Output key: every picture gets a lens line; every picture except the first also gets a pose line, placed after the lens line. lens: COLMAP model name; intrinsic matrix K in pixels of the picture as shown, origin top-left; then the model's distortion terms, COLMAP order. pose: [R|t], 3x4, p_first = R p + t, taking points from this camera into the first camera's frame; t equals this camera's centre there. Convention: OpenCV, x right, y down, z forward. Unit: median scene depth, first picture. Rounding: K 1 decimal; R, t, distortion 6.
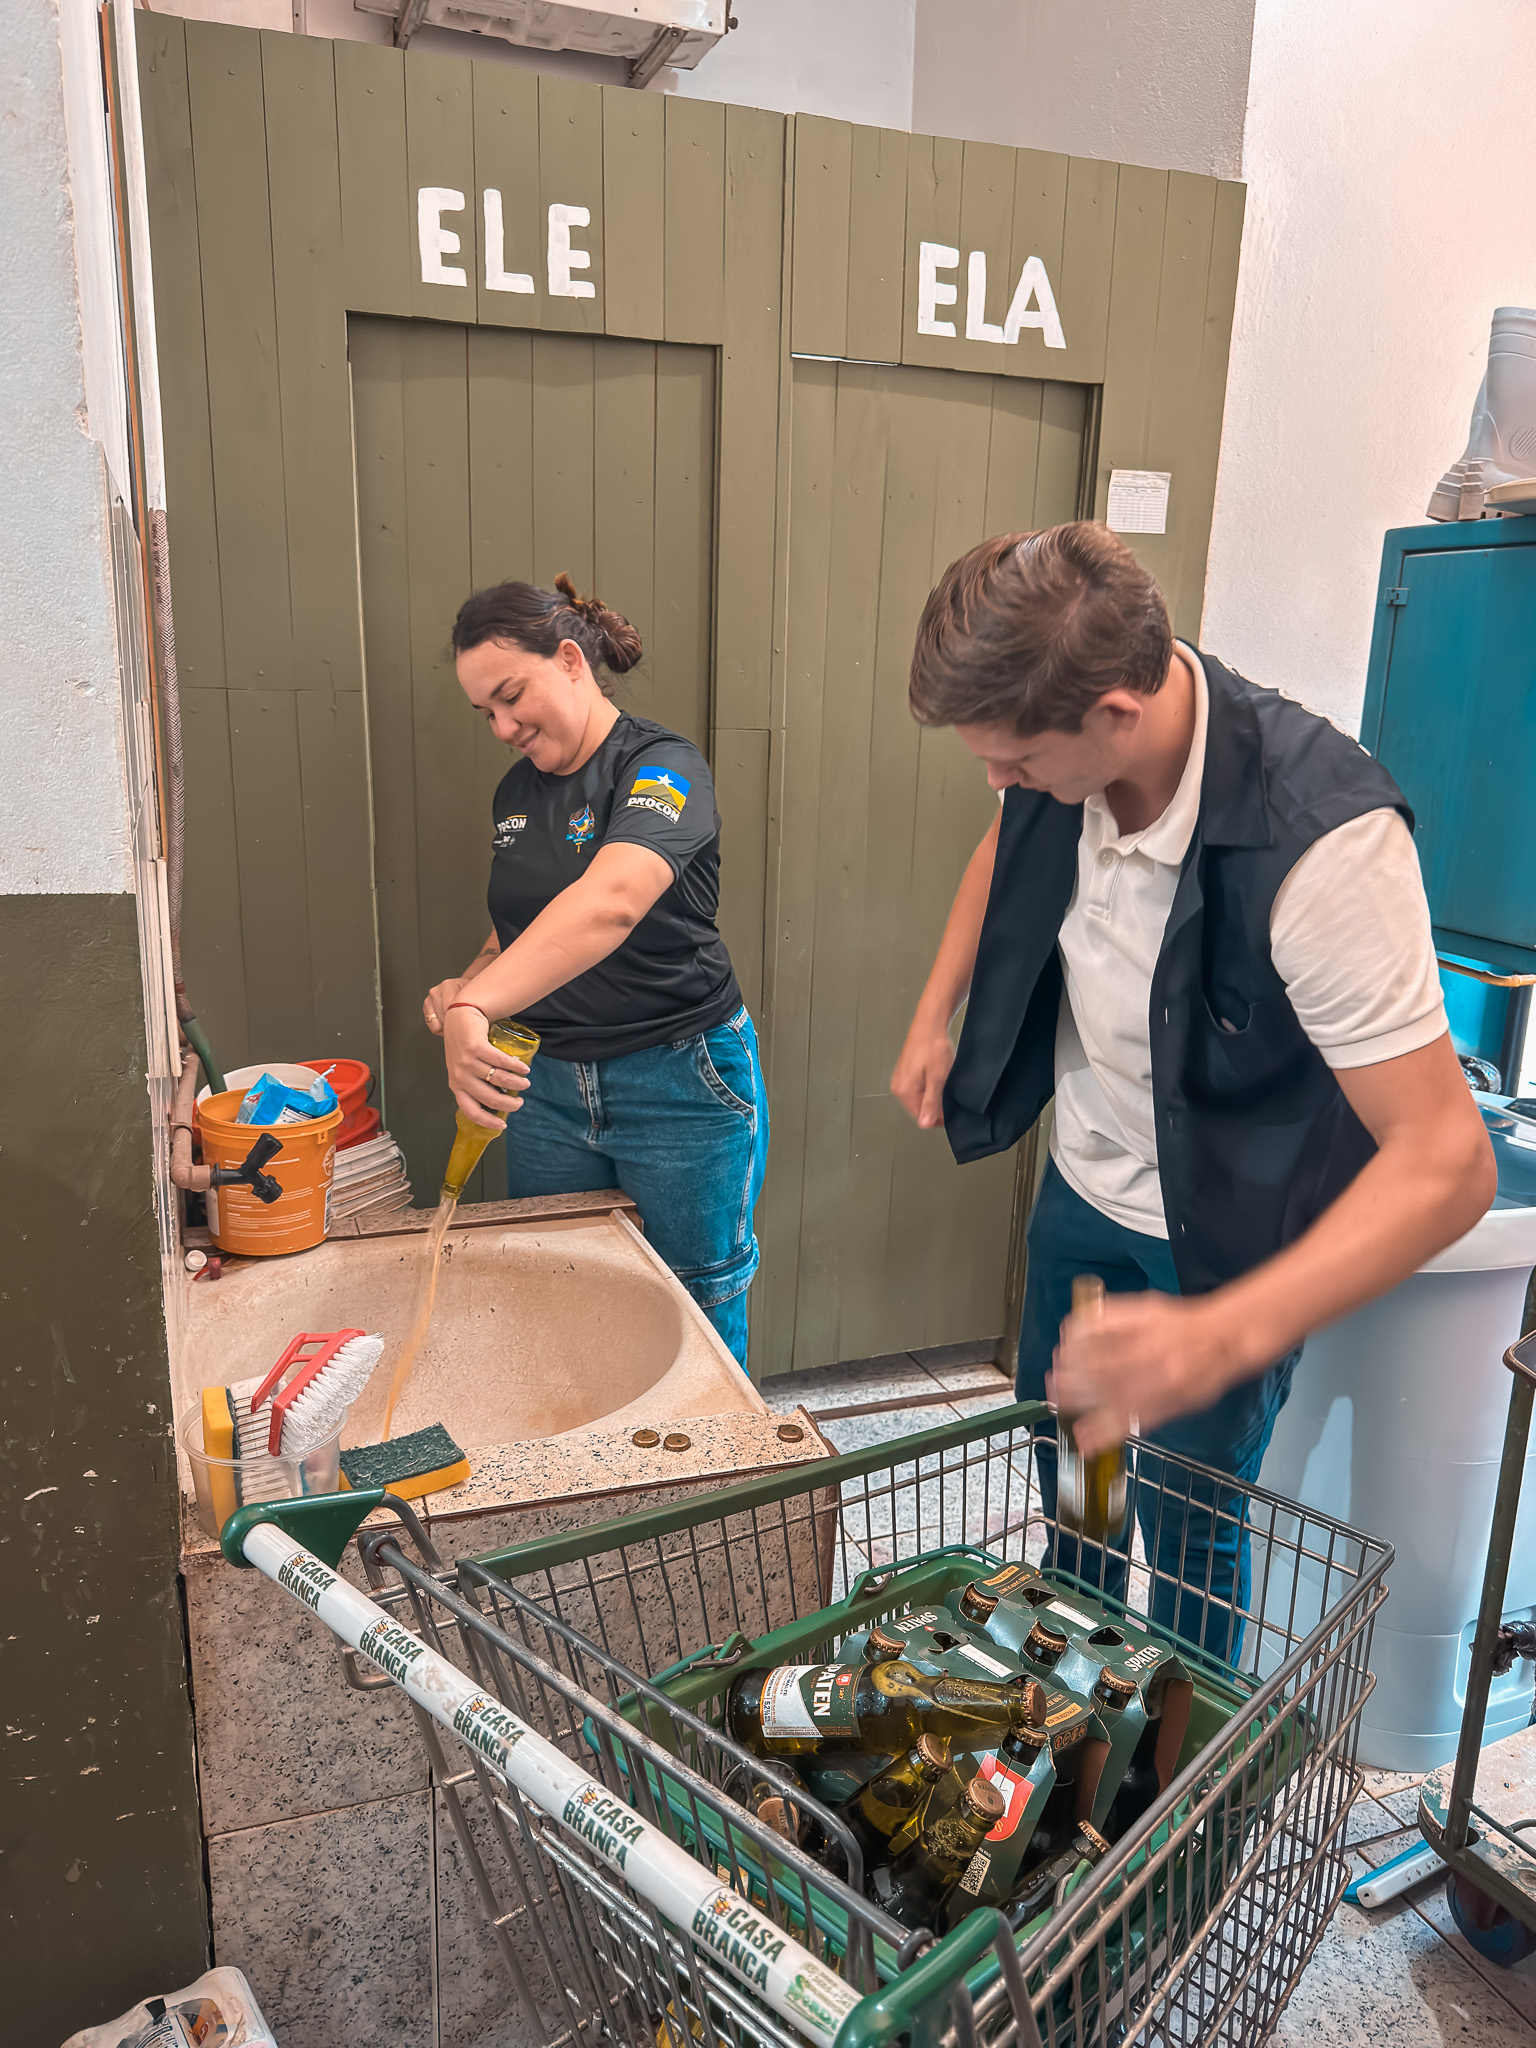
lens RADIAL K [[1464.2, 0, 768.0], [0, 1464.2, 1024.0], [0, 0, 1]] dist [0.006576, -0.003268]
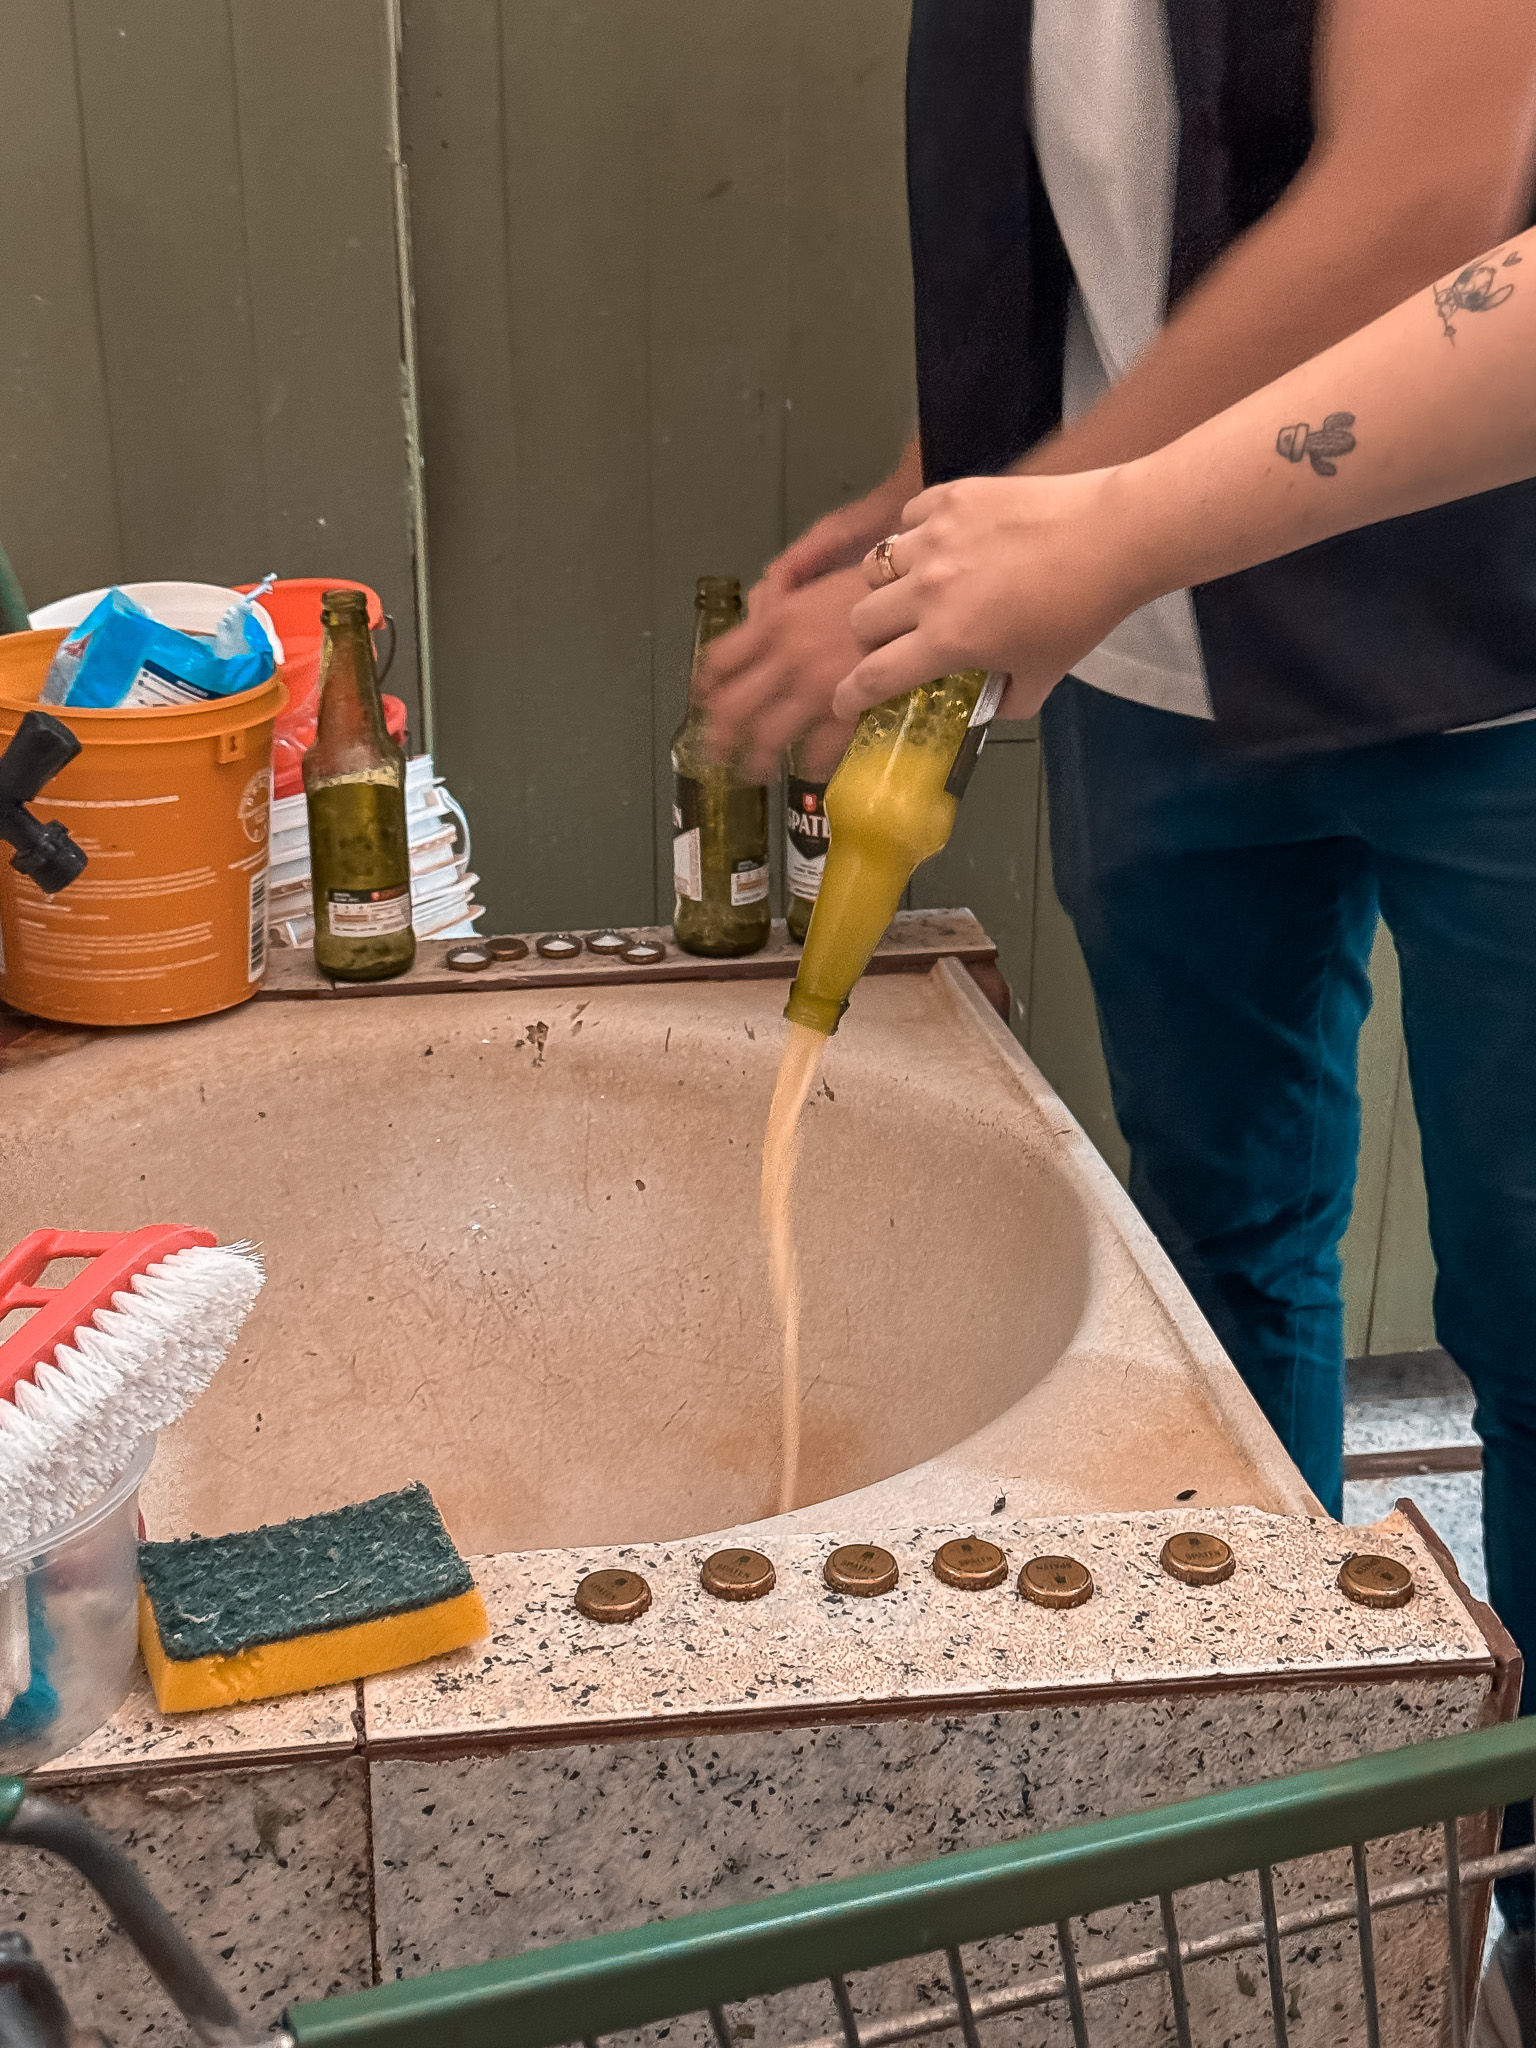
lens RADIAL K [[2956.0, 0, 781.5], [0, 2956.0, 1028.5], [0, 0, 1]] dist [0.144285, -0.050057]
pose [[0.983292, 0.044482, -0.176517, -0.003444], [-0.019067, 0.989518, 0.143144, 0.033702], [0.181034, -0.137387, 0.973833, 0.209593]]
